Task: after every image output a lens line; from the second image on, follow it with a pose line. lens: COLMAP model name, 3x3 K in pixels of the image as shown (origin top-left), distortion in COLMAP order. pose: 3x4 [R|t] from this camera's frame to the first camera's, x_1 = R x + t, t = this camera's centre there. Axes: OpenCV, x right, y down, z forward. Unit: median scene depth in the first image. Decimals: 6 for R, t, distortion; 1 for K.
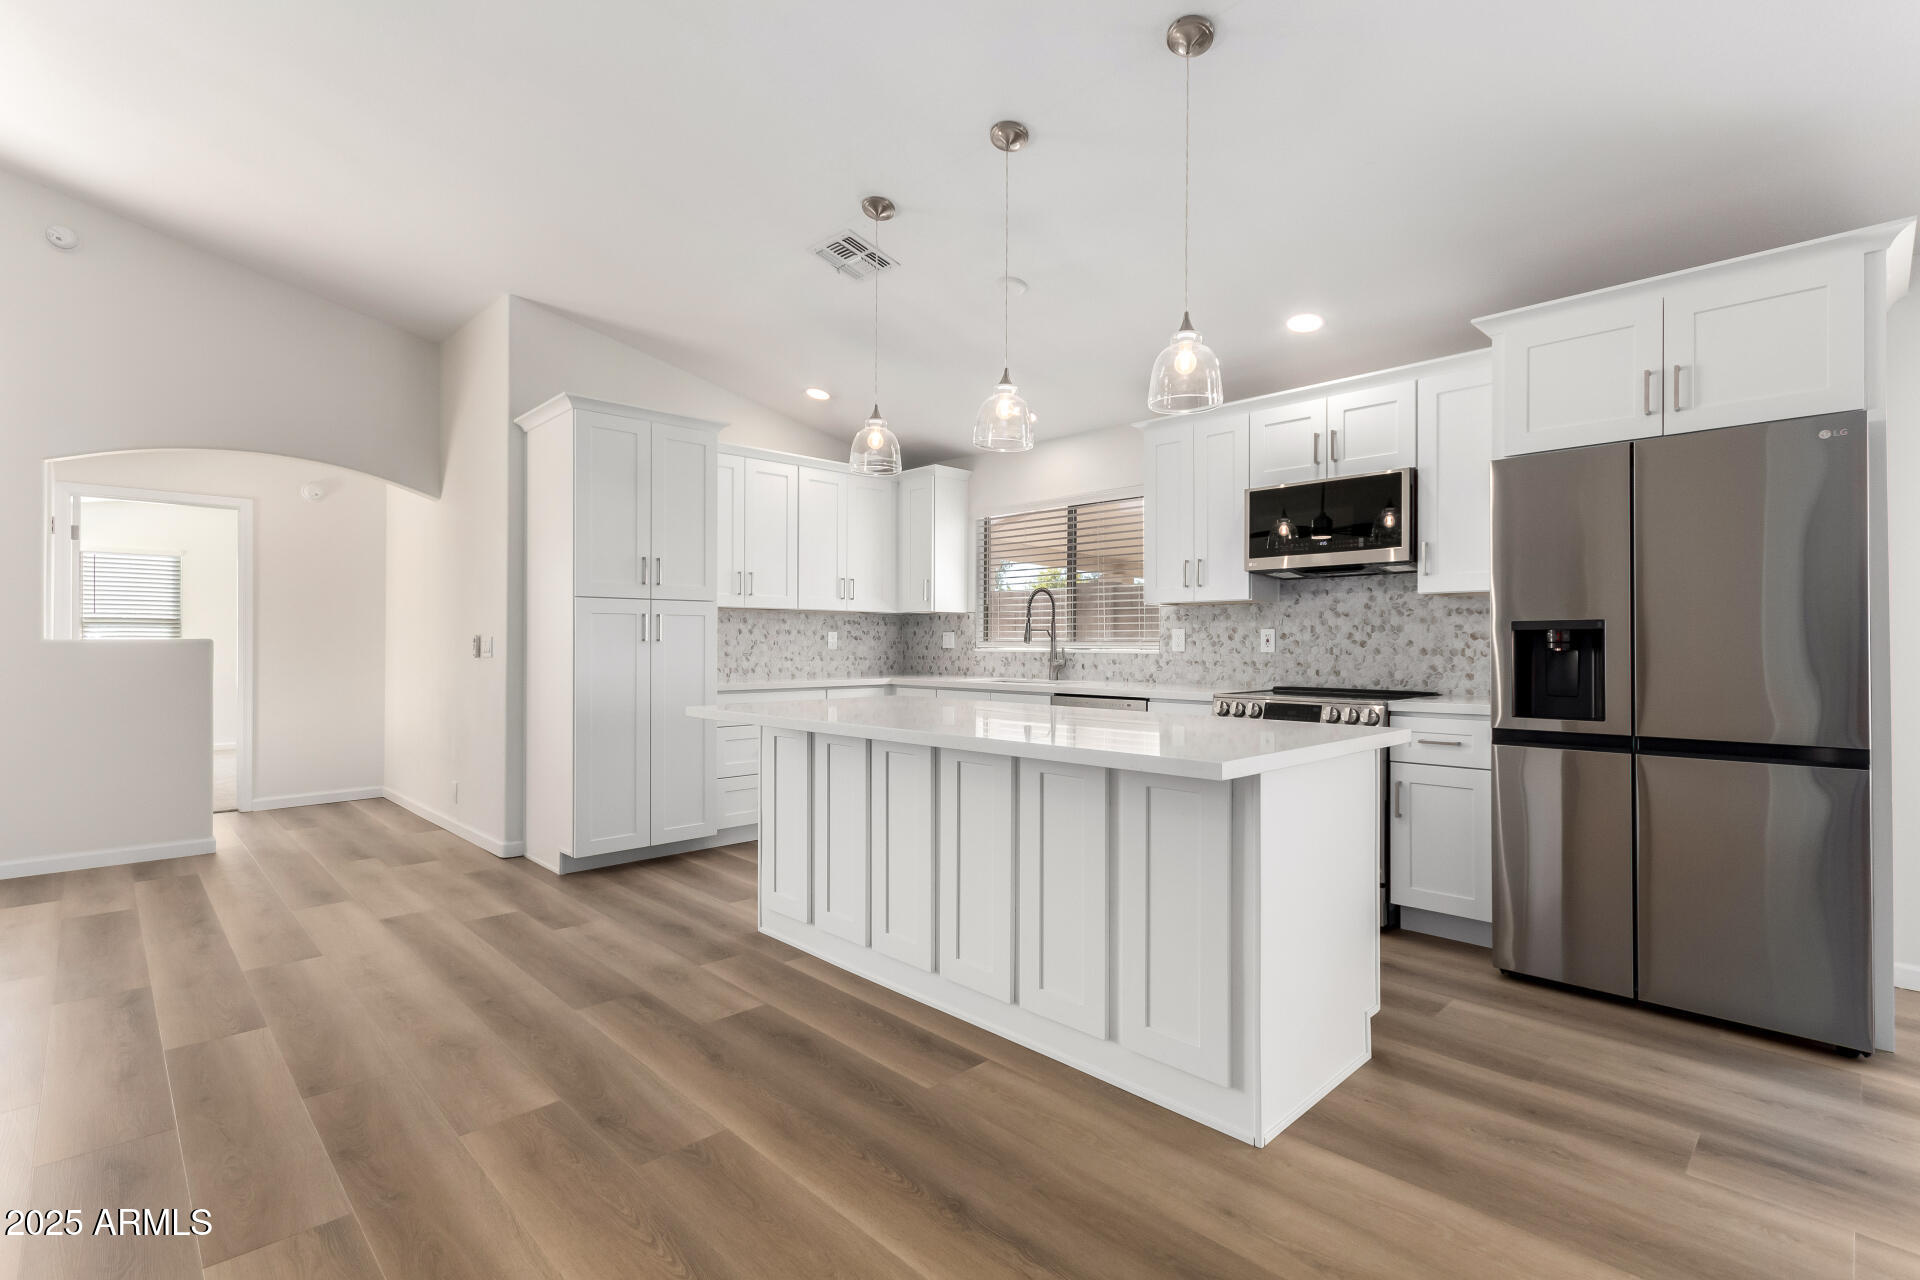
lens RADIAL K [[880.9, 0, 959.8], [0, 880.9, 643.3], [0, 0, 1]] dist [0.001328, 0.000025]
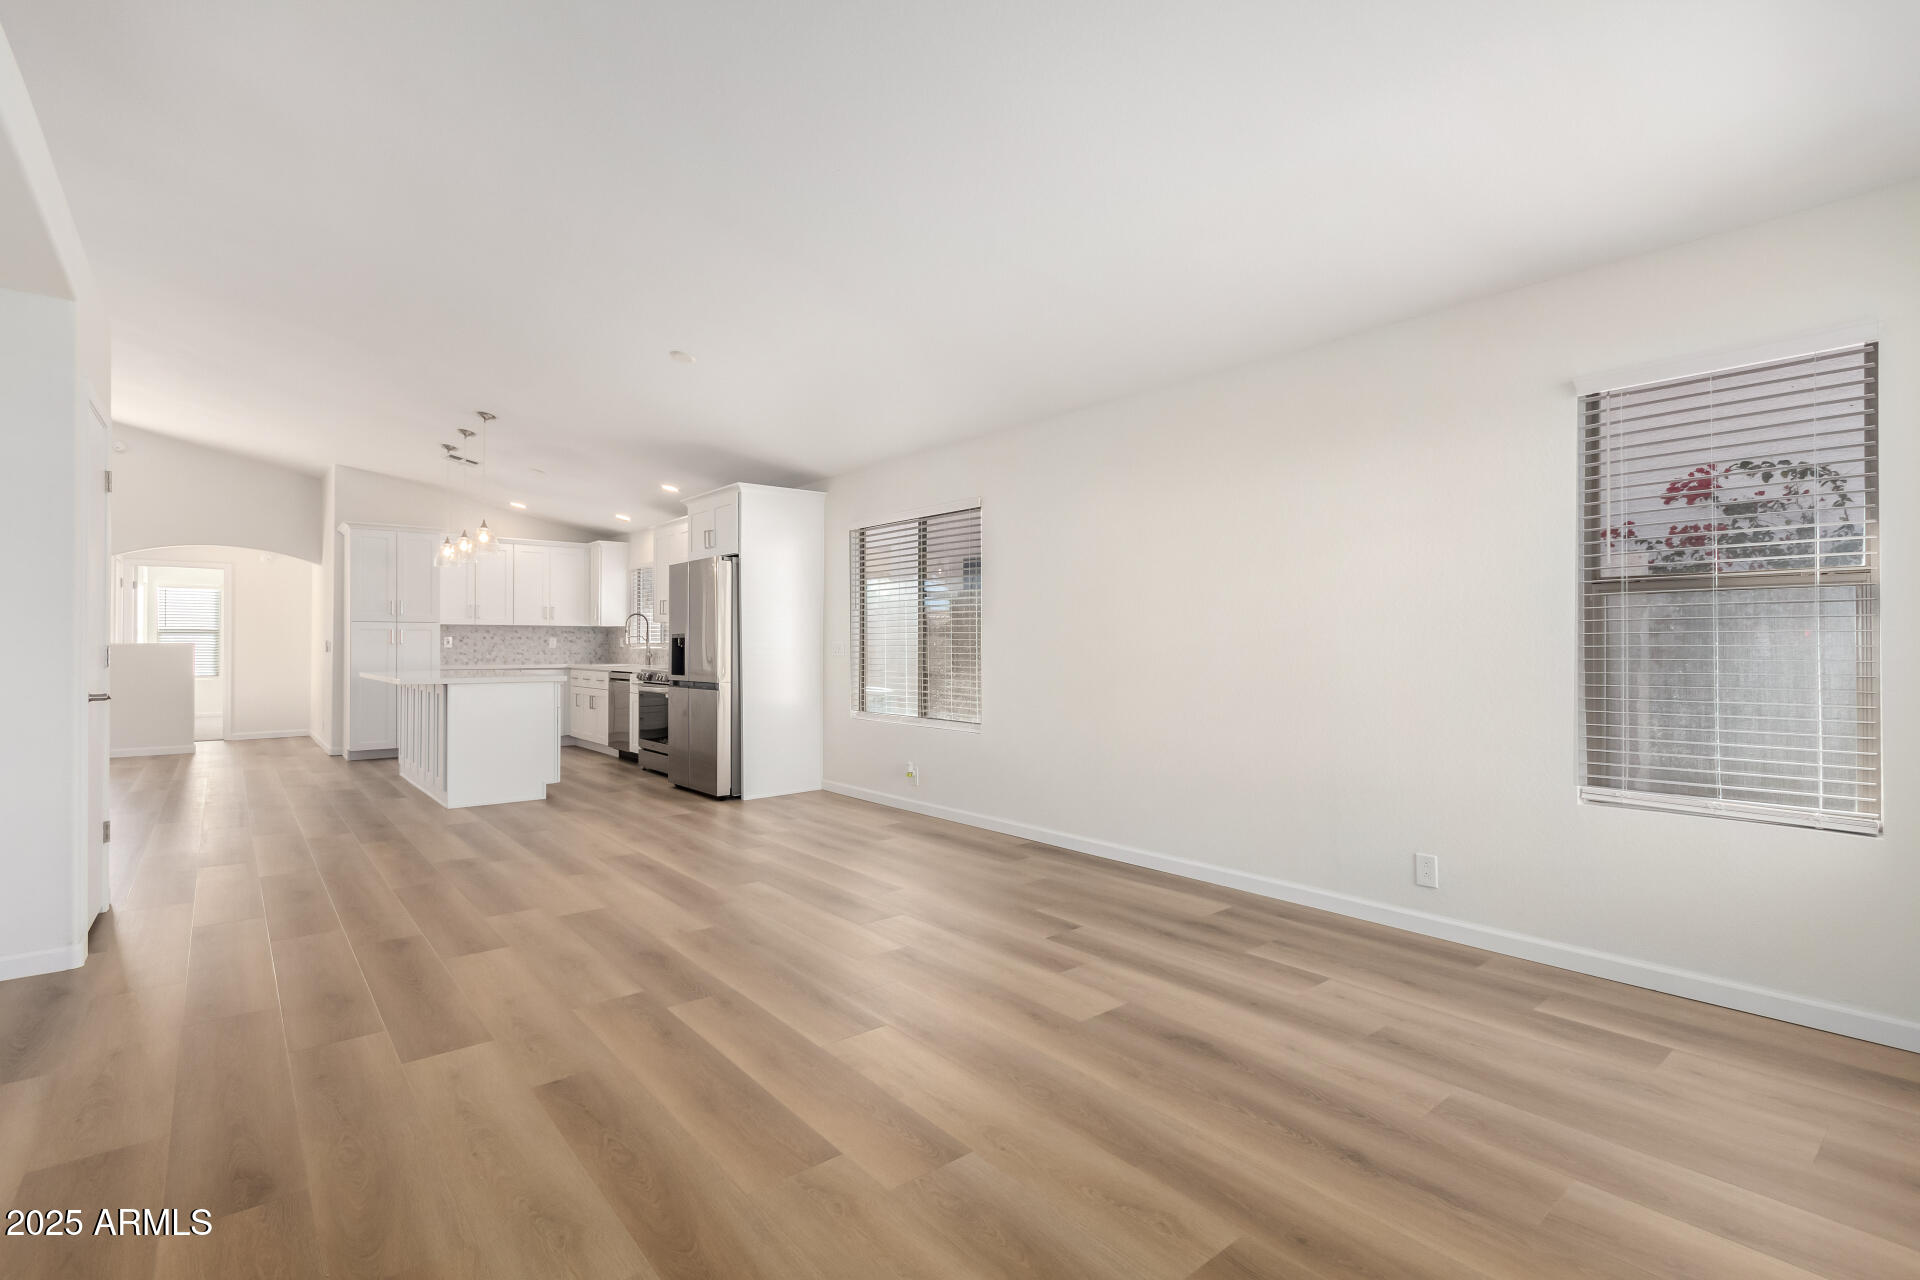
lens RADIAL K [[880.9, 0, 962.3], [0, 880.9, 637.2], [0, 0, 1]] dist [0.001328, 0.000025]
pose [[0.996641, -0.002824, -0.081850, 1.241339], [0.001943, 0.999939, -0.010833, 0.009446], [0.081875, 0.010637, 0.996586, -0.989481]]
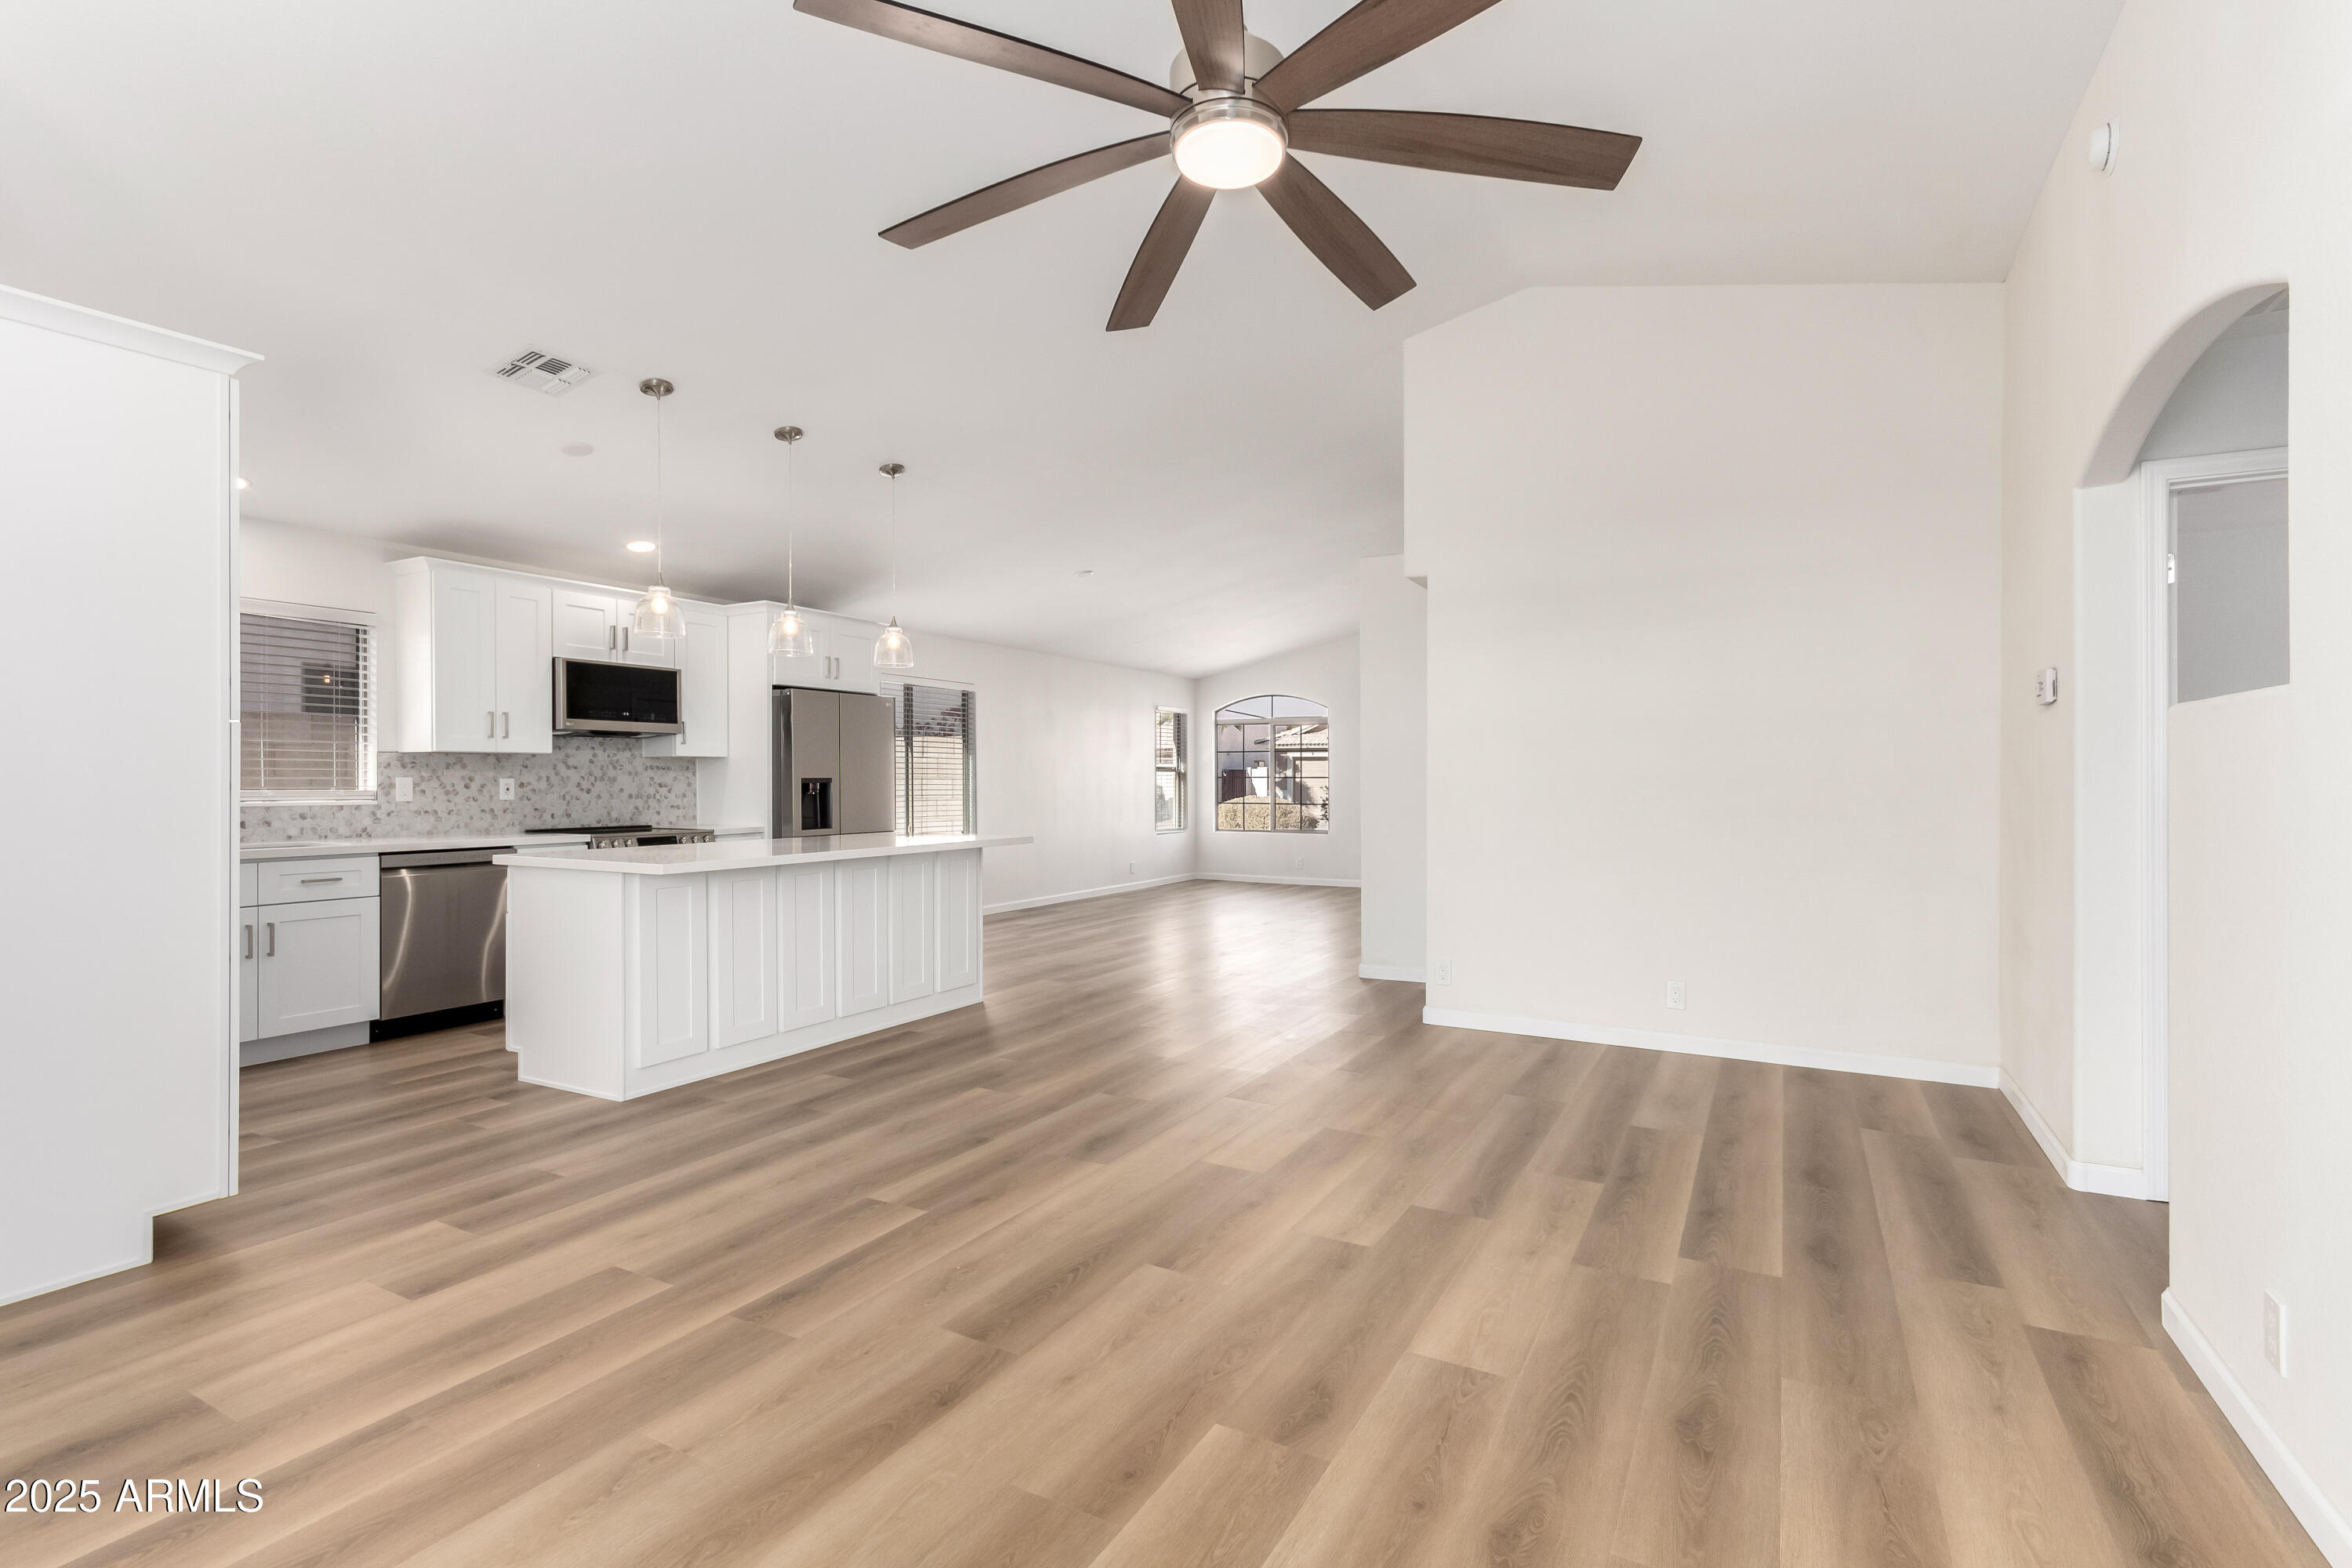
lens RADIAL K [[1079.1, 0, 1174.7], [0, 1079.1, 781.4], [0, 0, 1]] dist [0.001328, 0.000025]
pose [[-0.273033, -0.002180, 0.962002, -1.124655], [0.000404, 0.999997, 0.002381, -0.014883], [-0.962005, 0.001039, -0.273031, 0.555683]]
